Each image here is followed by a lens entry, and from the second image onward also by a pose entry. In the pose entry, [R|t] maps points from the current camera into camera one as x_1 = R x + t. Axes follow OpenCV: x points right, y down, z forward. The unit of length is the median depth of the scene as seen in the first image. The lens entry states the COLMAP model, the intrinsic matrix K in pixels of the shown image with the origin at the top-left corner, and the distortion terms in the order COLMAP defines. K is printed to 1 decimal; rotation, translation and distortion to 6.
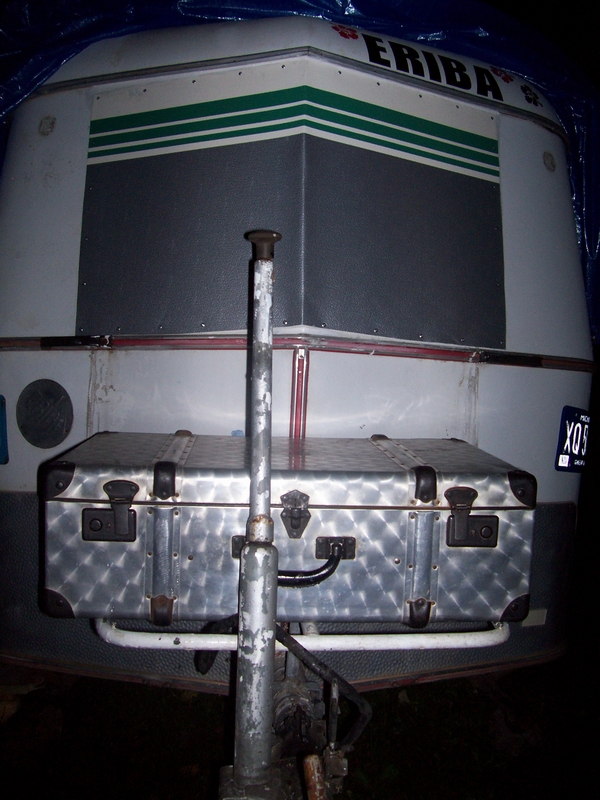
lens RADIAL K [[806.1, 0, 300.7], [0, 806.1, 380.5], [0, 0, 1]] dist [-0.175108, 0.137670]
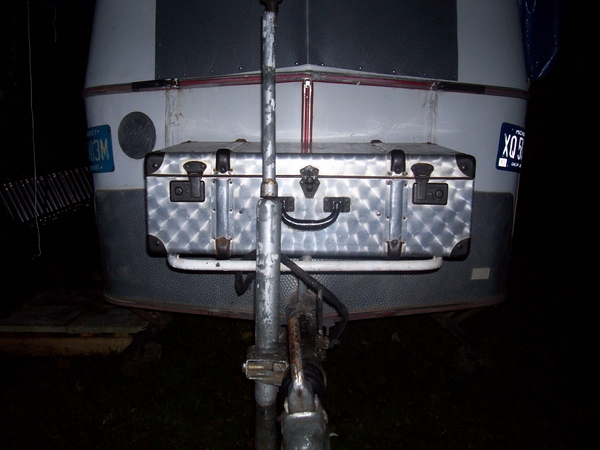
lens RADIAL K [[604.5, 0, 283.6], [0, 604.5, 223.7], [0, 0, 1]] dist [-0.175108, 0.137670]
pose [[0.994674, -0.013102, -0.102238, 0.059649], [0.027402, 0.989808, 0.139749, 0.058120], [0.099365, -0.141806, 0.984895, -0.088016]]
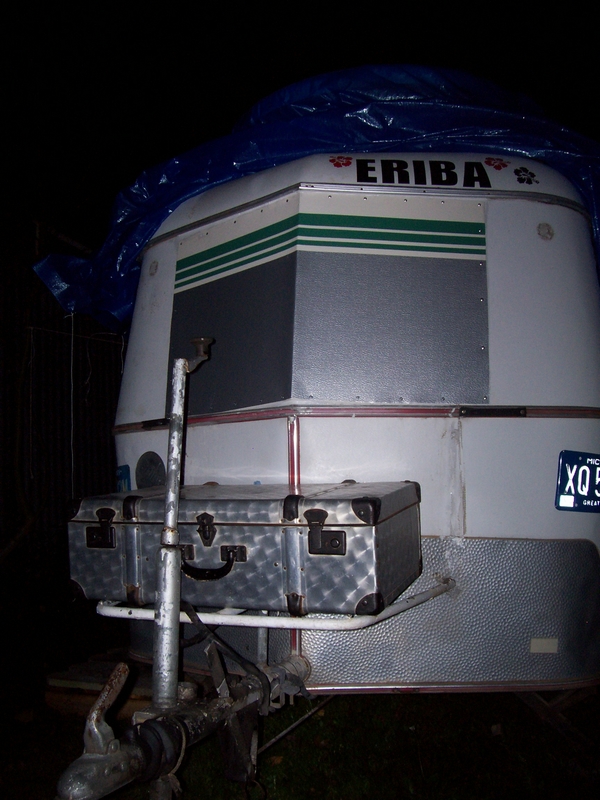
lens RADIAL K [[822.0, 0, 300.0], [0, 822.0, 400.0], [0, 0, 1]] dist [-0.152109, 0.000956]
pose [[0.901178, -0.081105, -0.425794, 0.539997], [0.047238, 0.994864, -0.089524, 0.050287], [0.430868, 0.060563, 0.900380, -0.184151]]
